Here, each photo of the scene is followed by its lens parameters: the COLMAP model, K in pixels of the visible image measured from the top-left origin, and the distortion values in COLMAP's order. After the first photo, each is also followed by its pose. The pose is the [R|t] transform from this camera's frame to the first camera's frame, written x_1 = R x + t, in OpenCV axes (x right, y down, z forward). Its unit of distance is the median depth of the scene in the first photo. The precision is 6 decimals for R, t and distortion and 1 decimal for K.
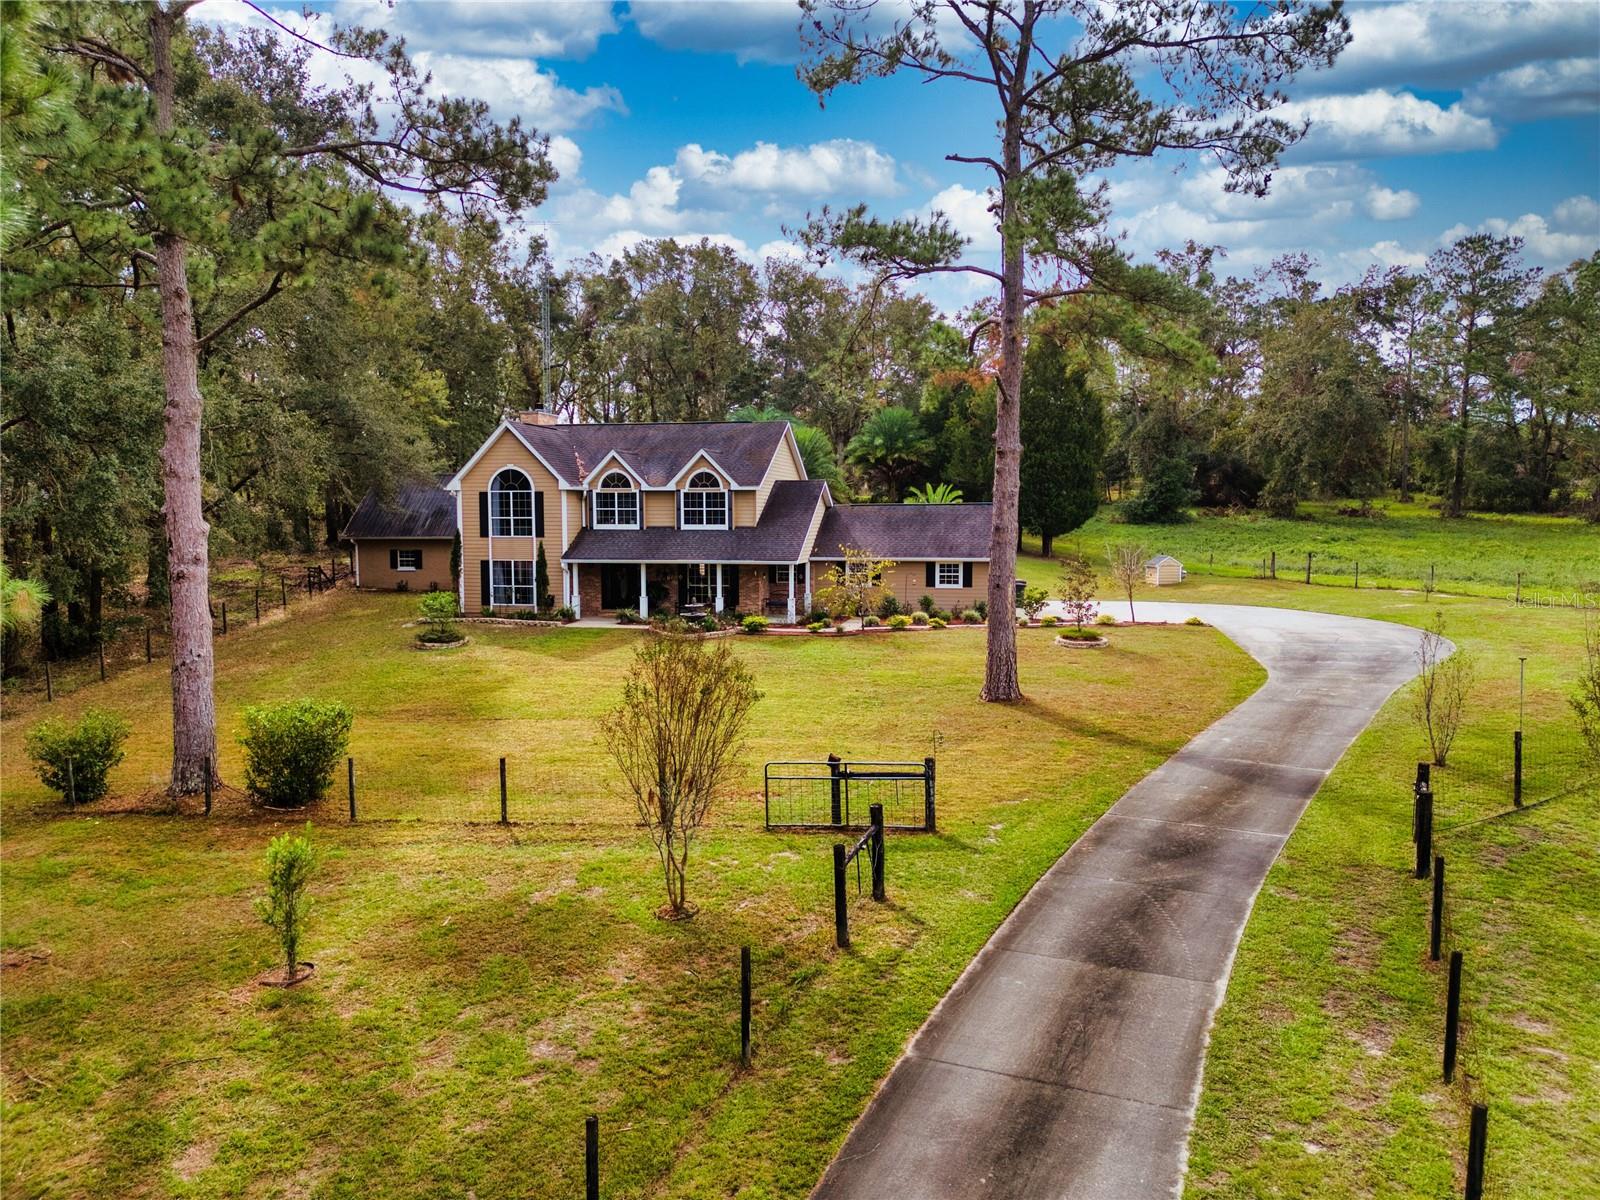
lens RADIAL K [[1117.5, 0, 803.9], [0, 1117.5, 591.2], [0, 0, 1]] dist [0.077462, -0.076837]
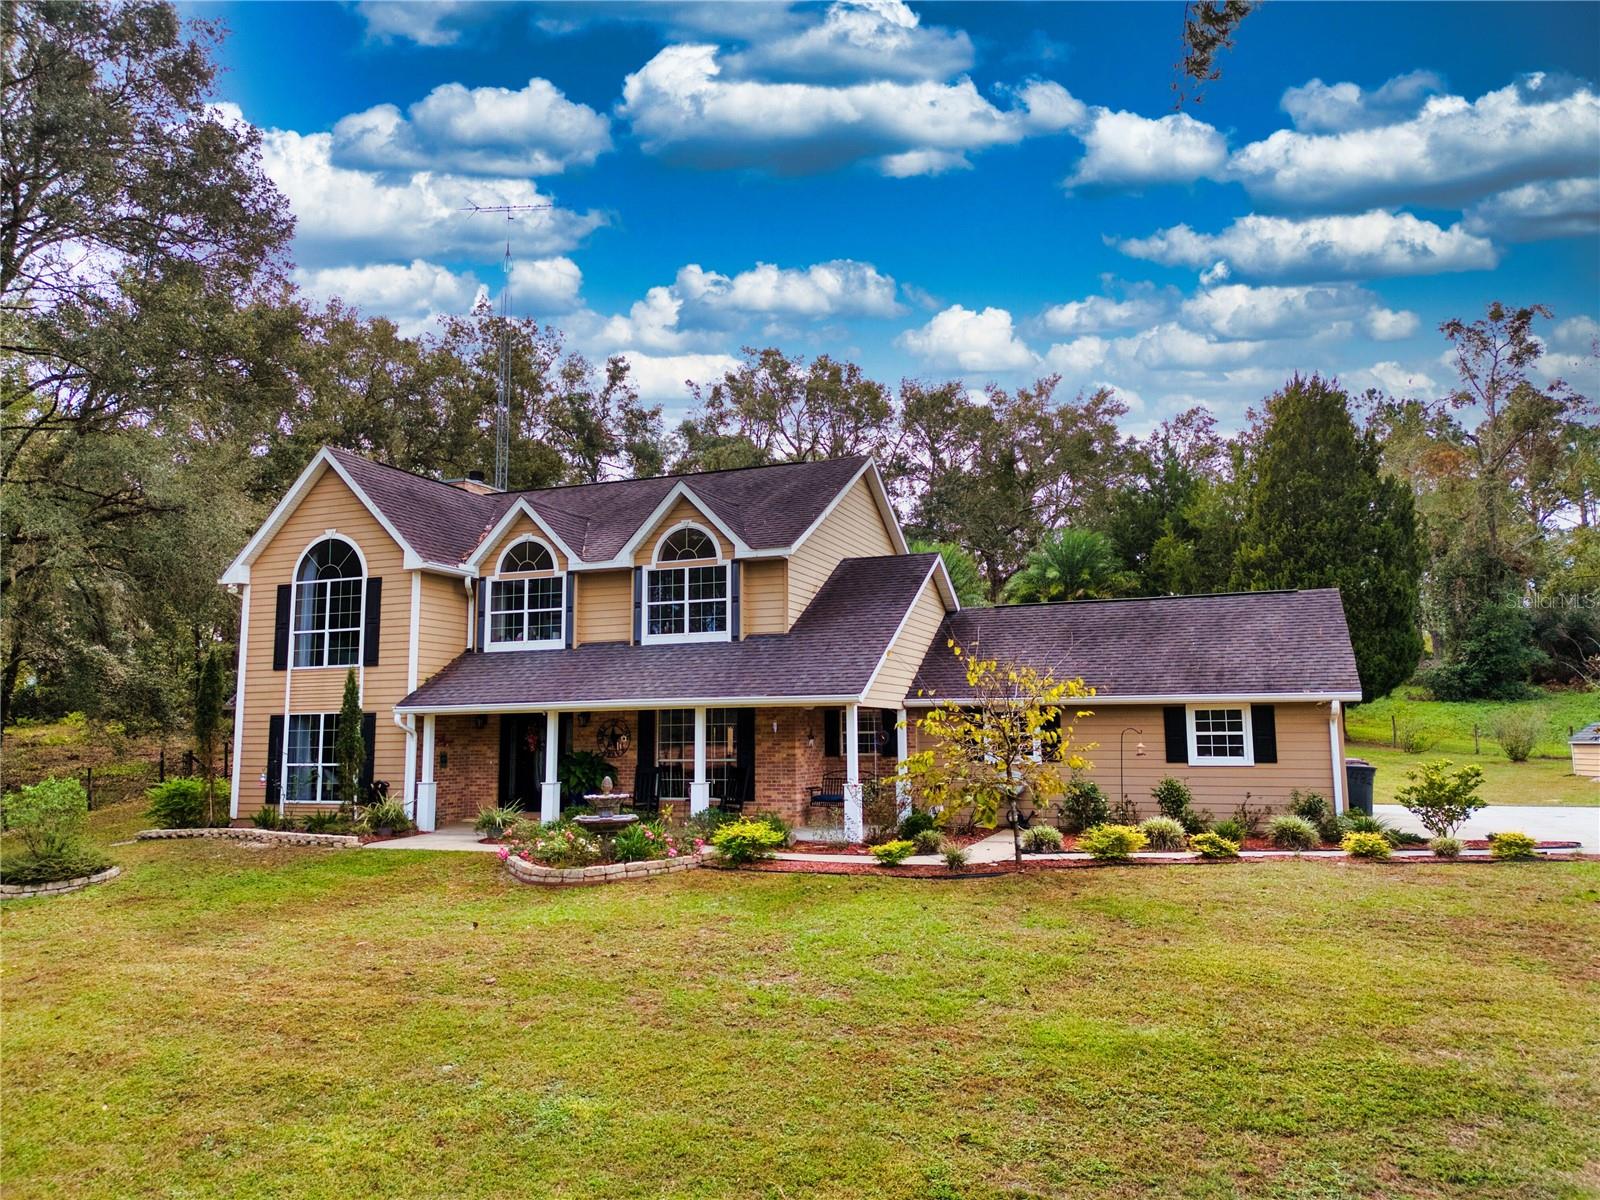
lens RADIAL K [[1117.5, 0, 803.9], [0, 1117.5, 591.2], [0, 0, 1]] dist [0.077462, -0.076837]
pose [[0.987561, -0.026952, -0.154907, 0.037937], [-0.003529, 0.981152, -0.193205, 0.016548], [0.157195, 0.191348, 0.968853, 0.530393]]
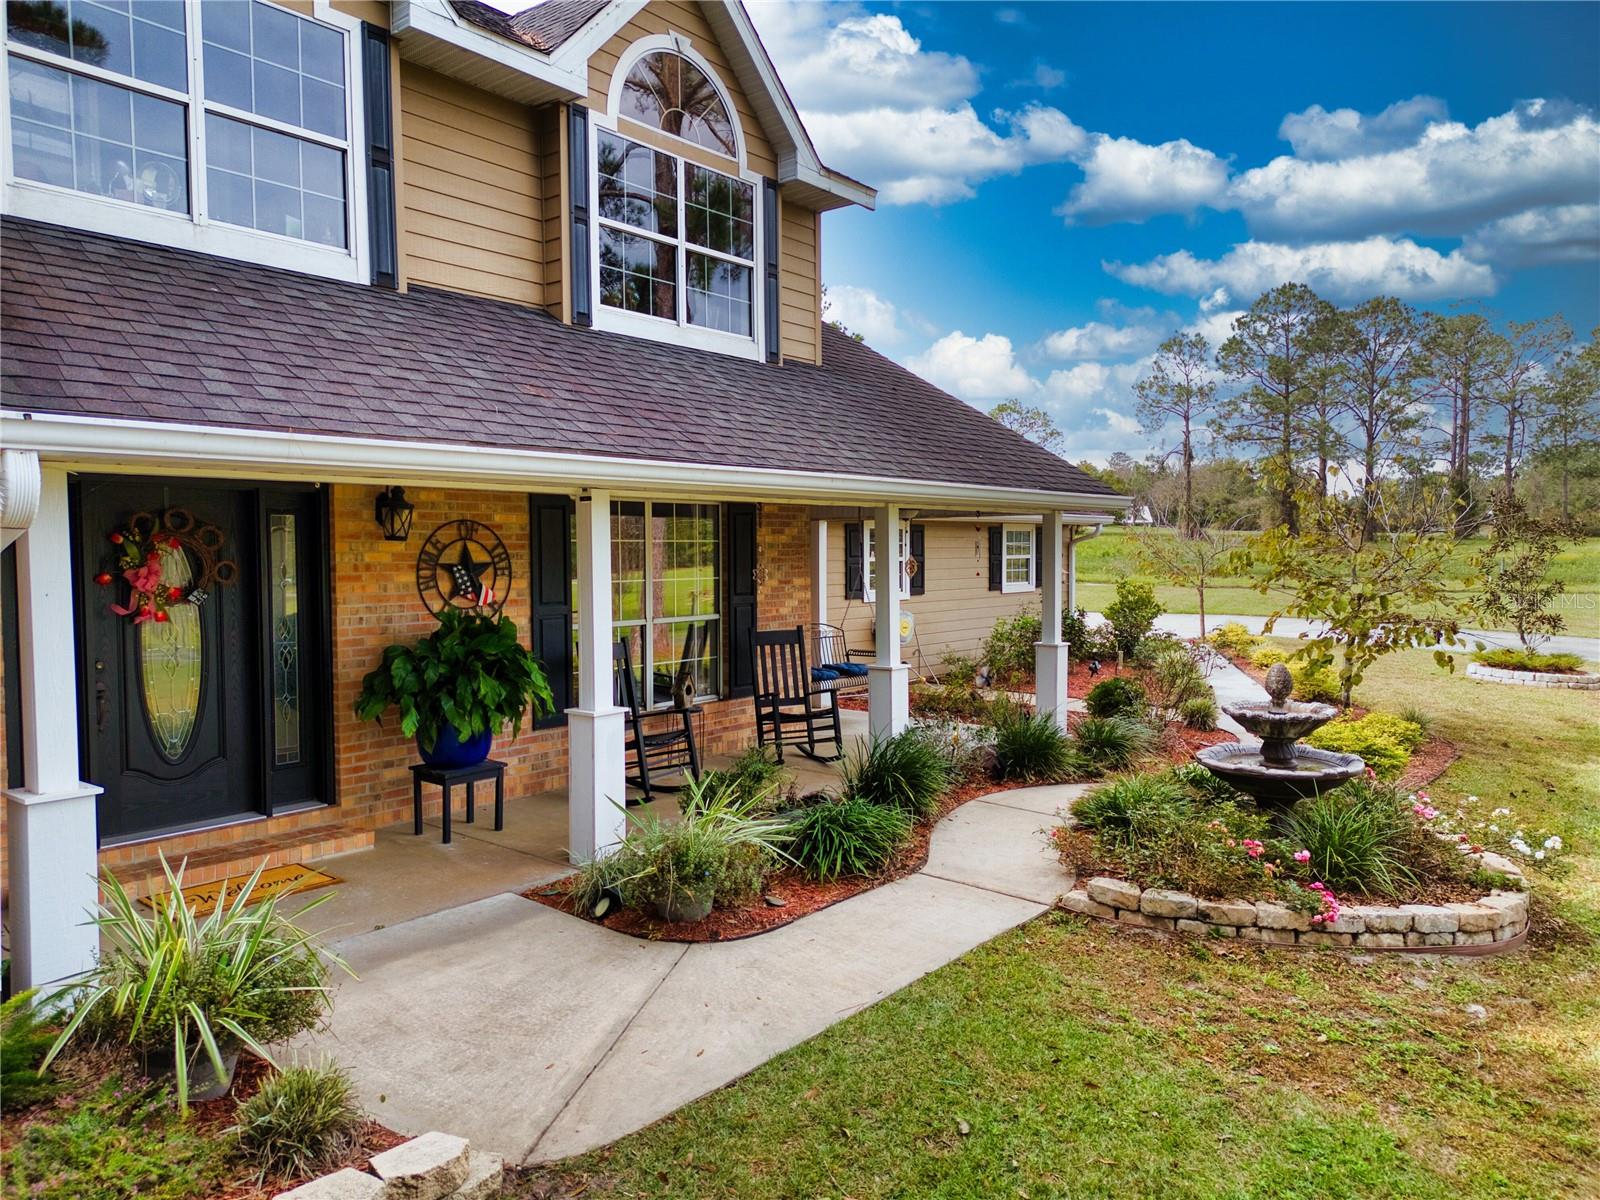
lens RADIAL K [[1119.3, 0, 800.0], [0, 1119.3, 600.0], [0, 0, 1]] dist [0.113229, -0.219822]
pose [[0.451794, -0.041519, 0.891156, -0.264179], [0.073579, 0.997247, 0.009159, -0.009218], [-0.889083, 0.061433, 0.453605, 0.888962]]
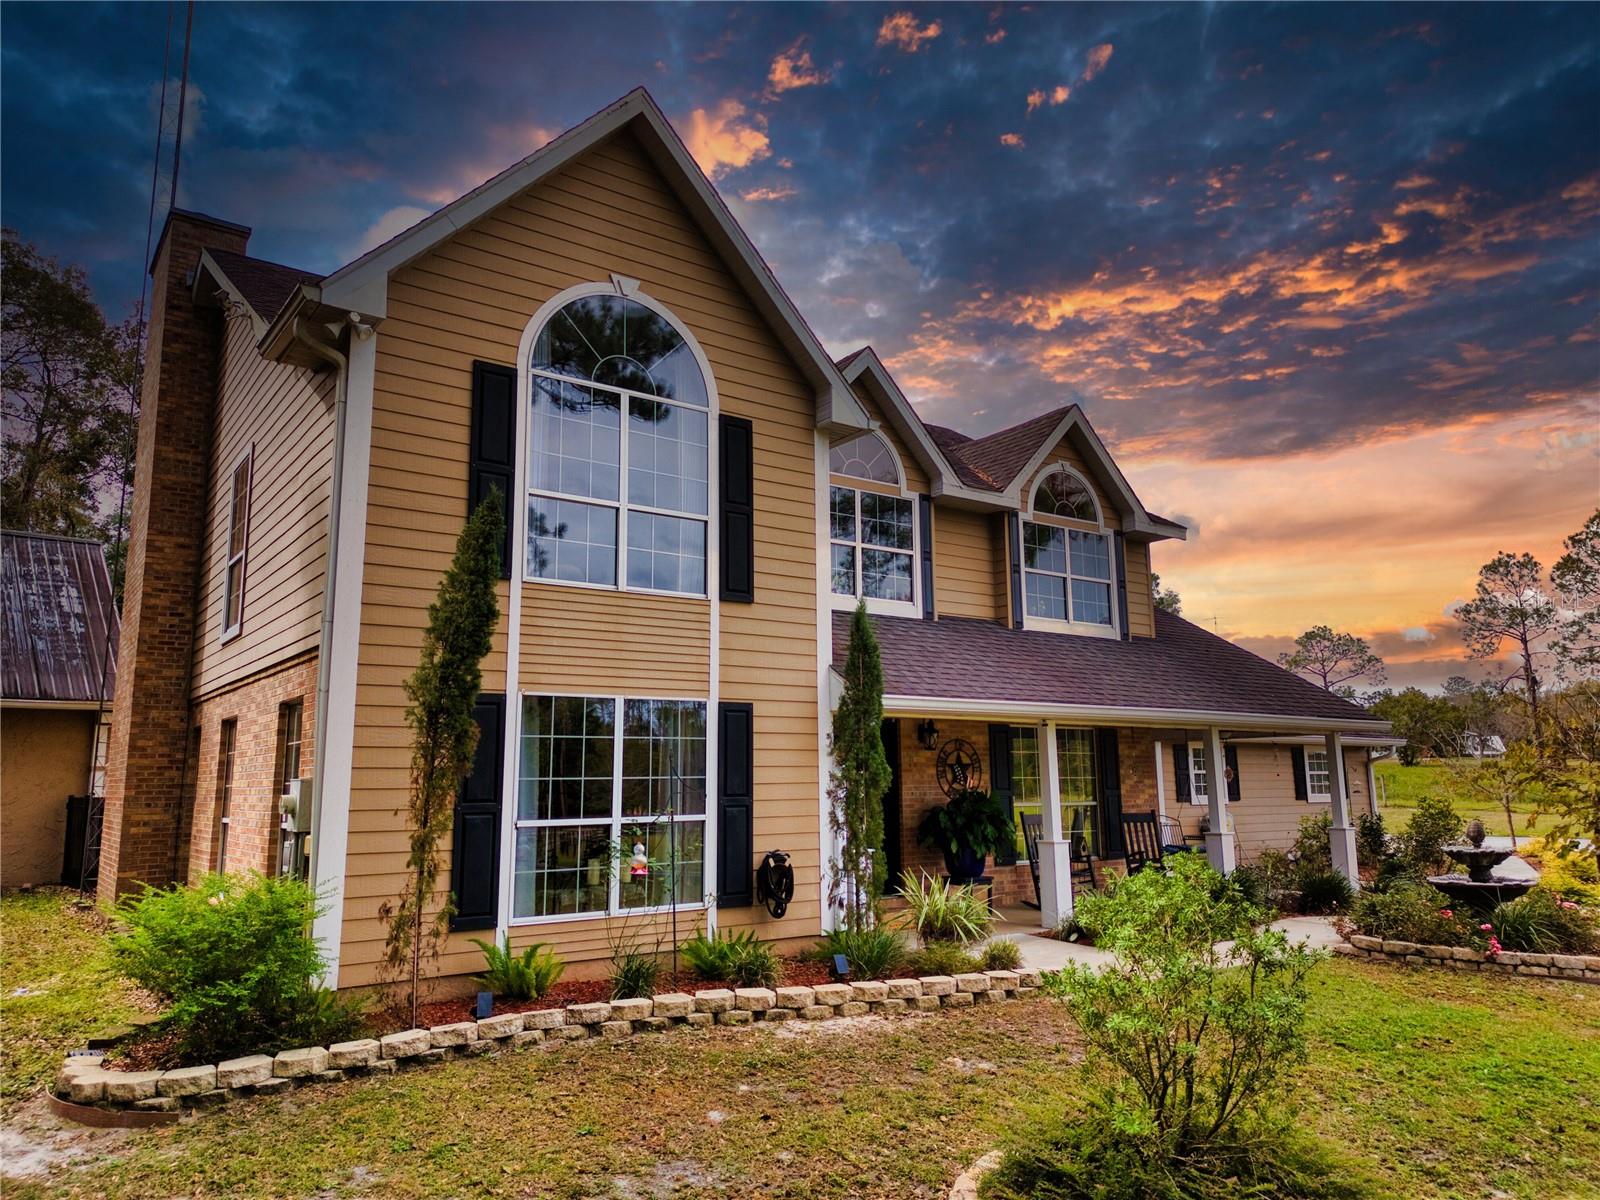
lens RADIAL K [[1111.7, 0, 800.0], [0, 1111.7, 600.0], [0, 0, 1]] dist [0.094062, -0.101137]
pose [[0.661691, 0.118683, 0.740324, -0.397718], [0.065753, 0.974403, -0.214978, 0.002482], [-0.746888, 0.190927, 0.636950, 0.840913]]
